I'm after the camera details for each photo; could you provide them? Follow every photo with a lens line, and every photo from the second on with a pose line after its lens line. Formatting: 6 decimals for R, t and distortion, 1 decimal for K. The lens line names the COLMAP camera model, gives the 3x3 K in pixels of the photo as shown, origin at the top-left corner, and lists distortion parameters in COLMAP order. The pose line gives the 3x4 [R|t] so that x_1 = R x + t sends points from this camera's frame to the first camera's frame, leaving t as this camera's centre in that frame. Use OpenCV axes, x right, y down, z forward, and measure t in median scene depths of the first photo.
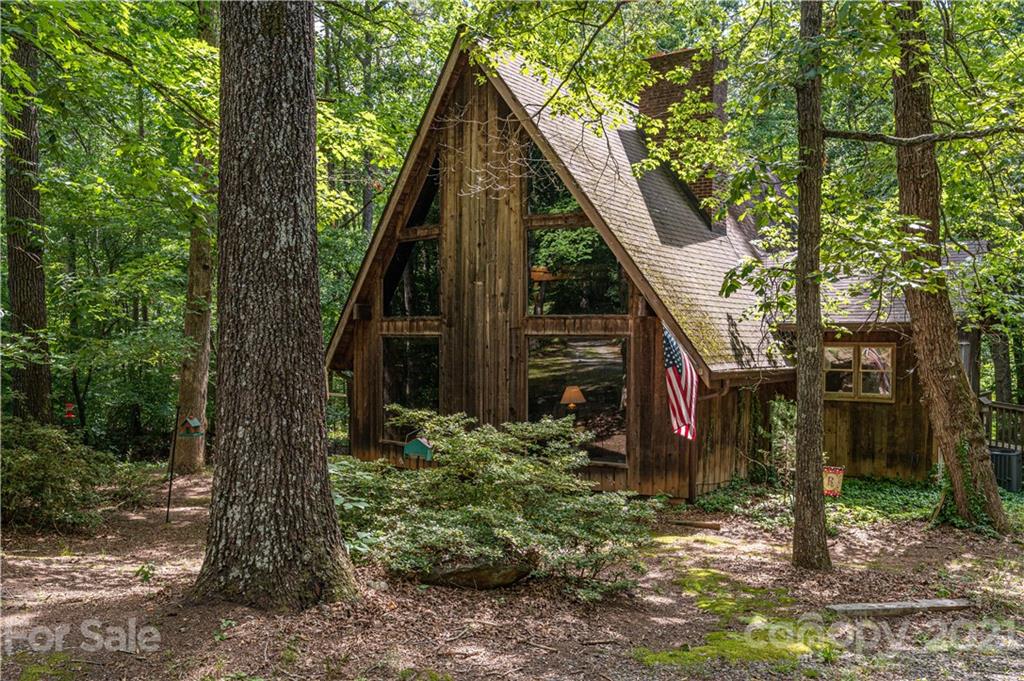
lens RADIAL K [[894.4, 0, 511.2], [0, 894.4, 346.6], [0, 0, 1]] dist [-0.011254, 0.020273]
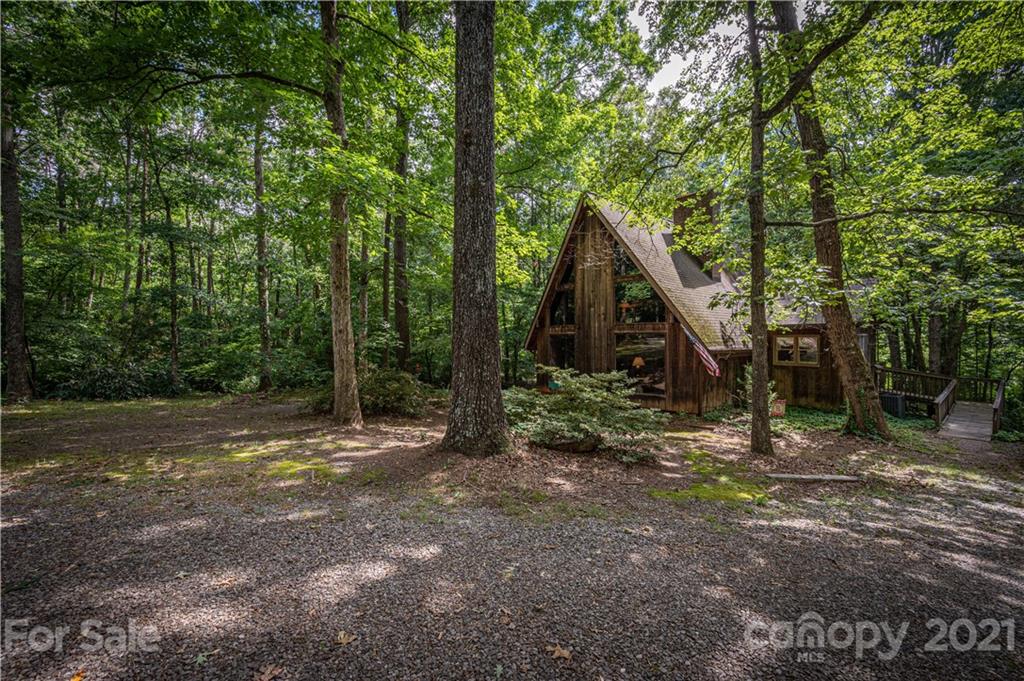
lens RADIAL K [[401.7, 0, 514.8], [0, 401.7, 332.9], [0, 0, 1]] dist [-0.000375, -0.000236]
pose [[0.965883, -0.011812, -0.258710, 0.040462], [0.006745, 0.999768, -0.020466, 0.005789], [0.258891, 0.018023, 0.965738, 0.030261]]
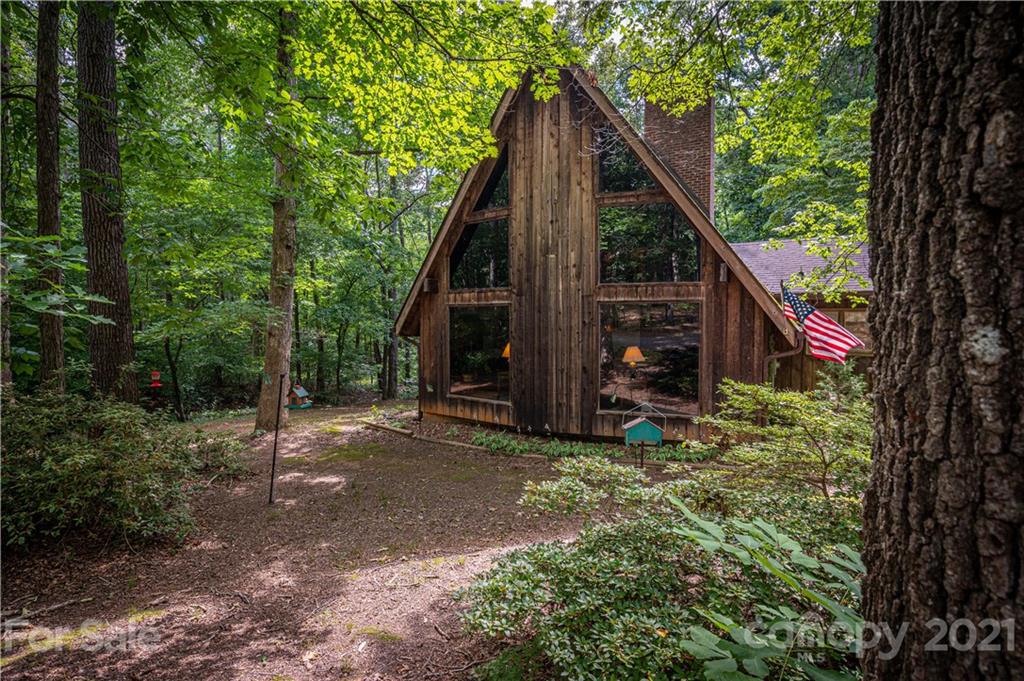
lens RADIAL K [[527.5, 0, 517.2], [0, 527.5, 324.3], [0, 0, 1]] dist [0.013765, 0.000418]
pose [[0.992500, -0.008284, 0.121964, -0.197945], [0.008051, 0.999965, 0.002403, 0.015634], [-0.121980, -0.001403, 0.992532, 0.428937]]
